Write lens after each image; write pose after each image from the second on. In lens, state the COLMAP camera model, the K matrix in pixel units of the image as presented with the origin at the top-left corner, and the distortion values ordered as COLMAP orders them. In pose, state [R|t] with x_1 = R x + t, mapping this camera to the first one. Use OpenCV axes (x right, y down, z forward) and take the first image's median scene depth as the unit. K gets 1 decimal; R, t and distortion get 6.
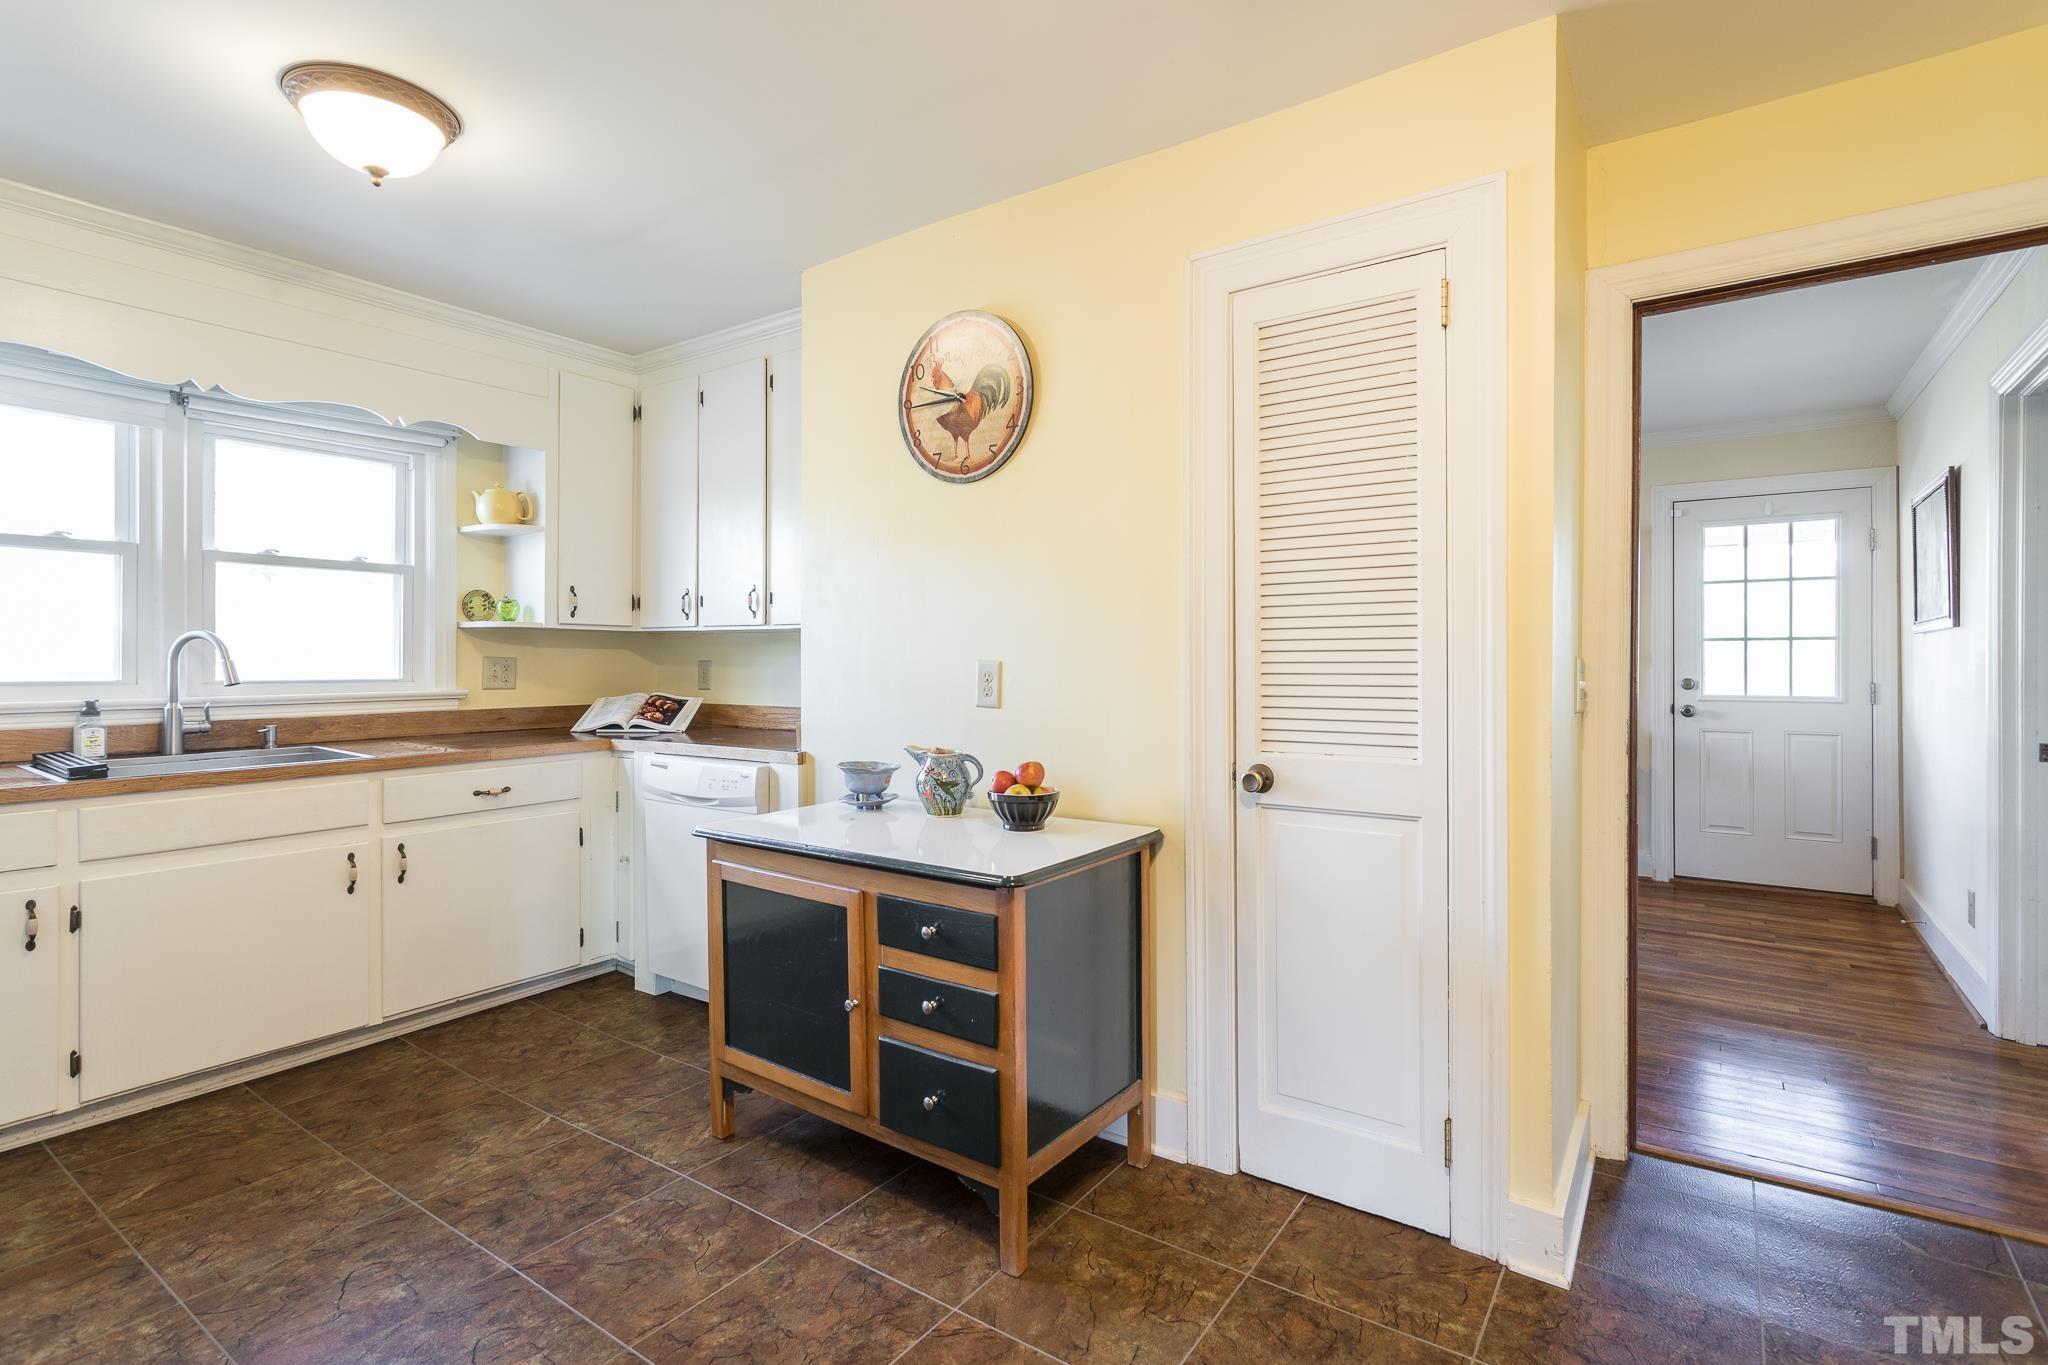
lens RADIAL K [[983.4, 0, 1032.8], [0, 983.4, 665.9], [0, 0, 1]] dist [0.001768, 0.002562]
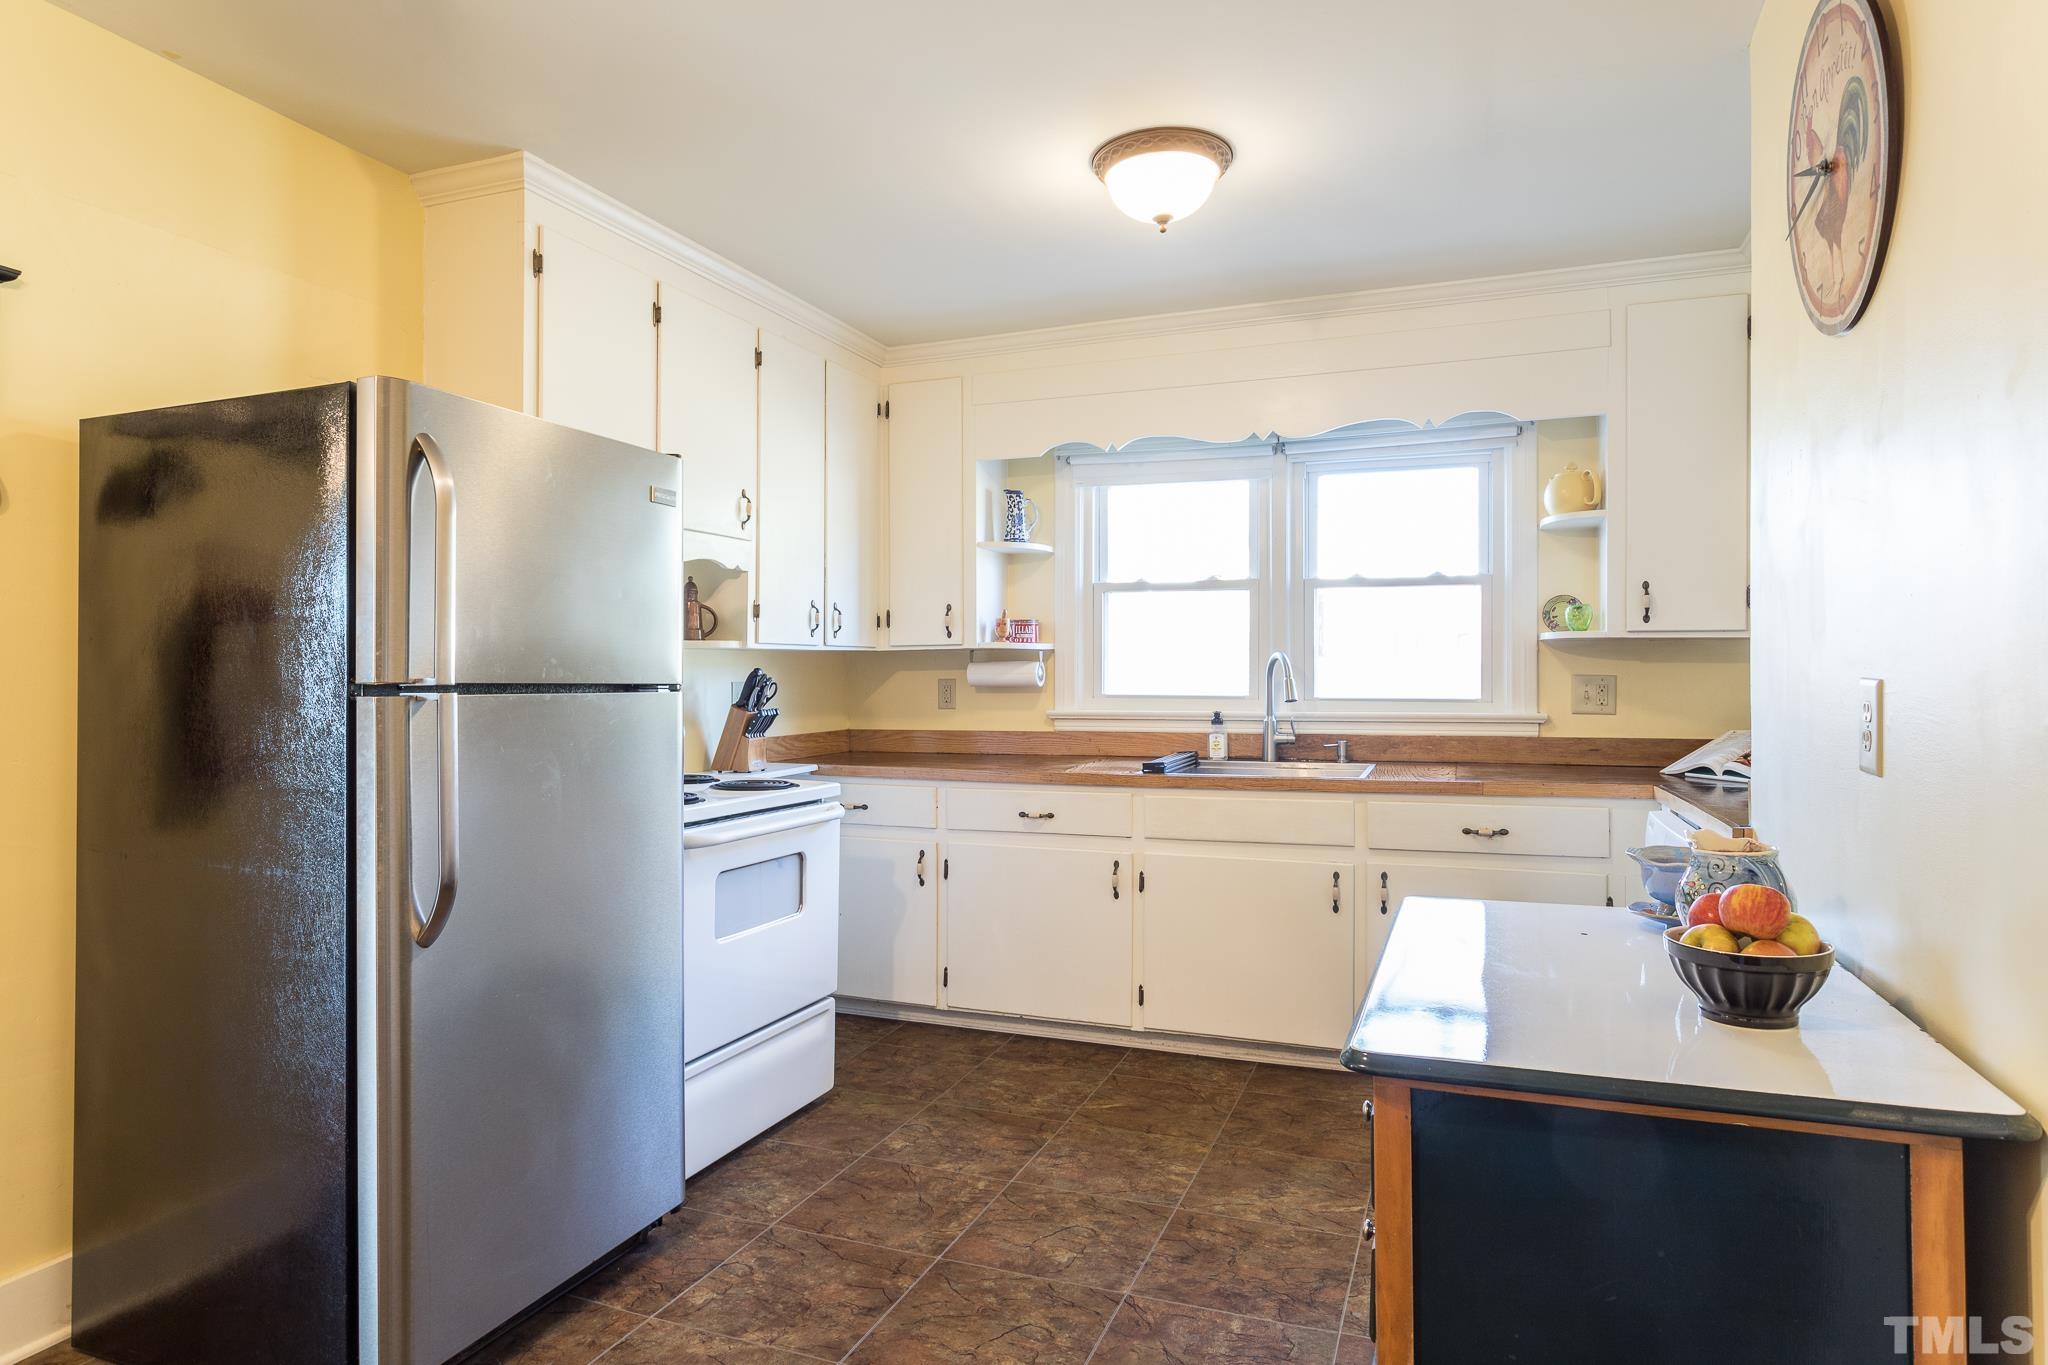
lens RADIAL K [[1172.7, 0, 1030.4], [0, 1172.7, 674.5], [0, 0, 1]] dist [-0.007146, 0.001569]
pose [[0.238257, -0.003982, -0.971194, 0.463748], [-0.005935, 0.999967, -0.005556, -0.001637], [0.971184, 0.007088, 0.238226, 0.496416]]
